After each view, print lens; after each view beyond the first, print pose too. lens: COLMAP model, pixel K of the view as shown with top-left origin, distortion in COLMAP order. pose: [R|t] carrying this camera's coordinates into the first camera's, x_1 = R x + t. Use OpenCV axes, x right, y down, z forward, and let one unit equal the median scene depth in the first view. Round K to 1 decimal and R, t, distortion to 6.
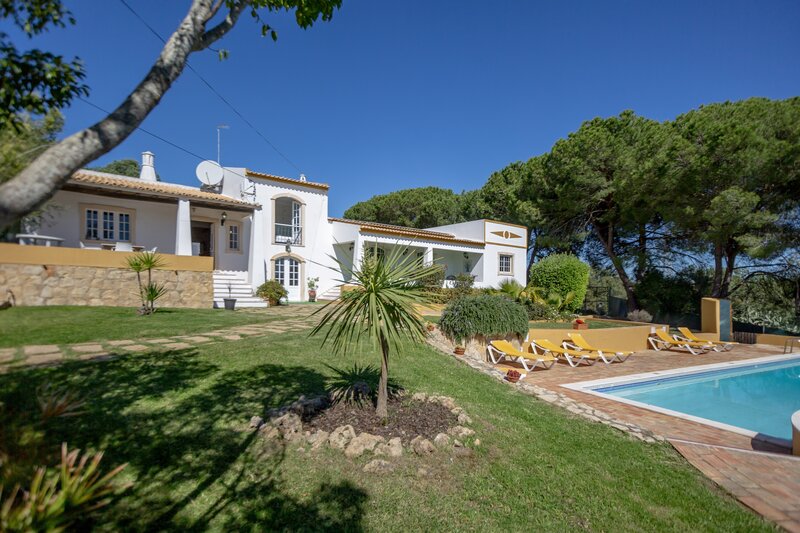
lens RADIAL K [[383.2, 0, 382.2], [0, 383.2, 298.2], [0, 0, 1]] dist [0.014795, 0.000367]
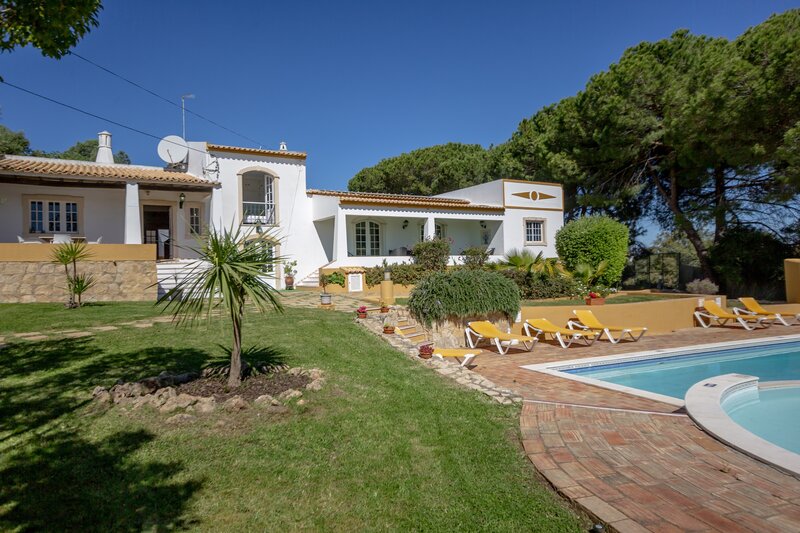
lens RADIAL K [[491.1, 0, 385.4], [0, 491.1, 261.6], [0, 0, 1]] dist [0.019277, 0.009636]
pose [[0.994337, -0.056888, -0.089769, 0.130036], [0.052195, 0.997187, -0.053793, 0.016281], [0.092577, 0.048803, 0.994509, -0.068687]]
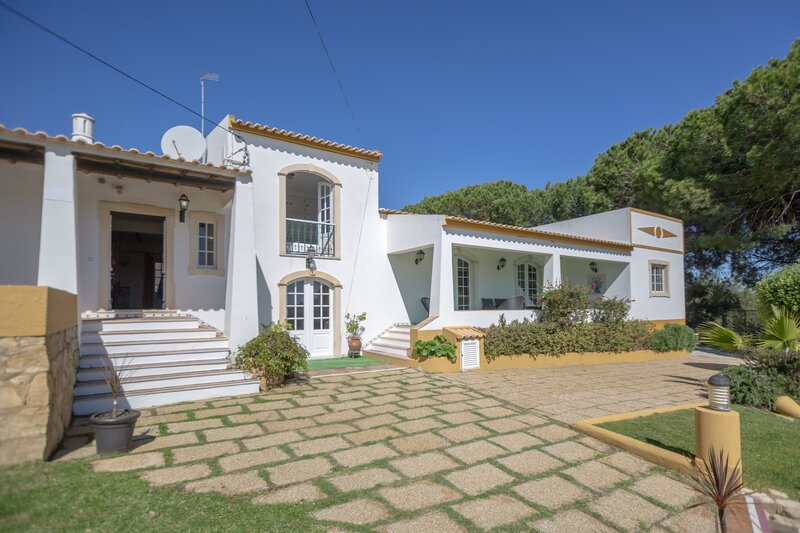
lens RADIAL K [[383.2, 0, 388.6], [0, 383.2, 297.0], [0, 0, 1]] dist [0.014795, 0.000367]
pose [[0.997230, -0.028200, -0.068832, -0.095933], [0.024448, 0.998201, -0.054749, -0.047626], [0.070252, 0.052914, 0.996125, 0.457005]]
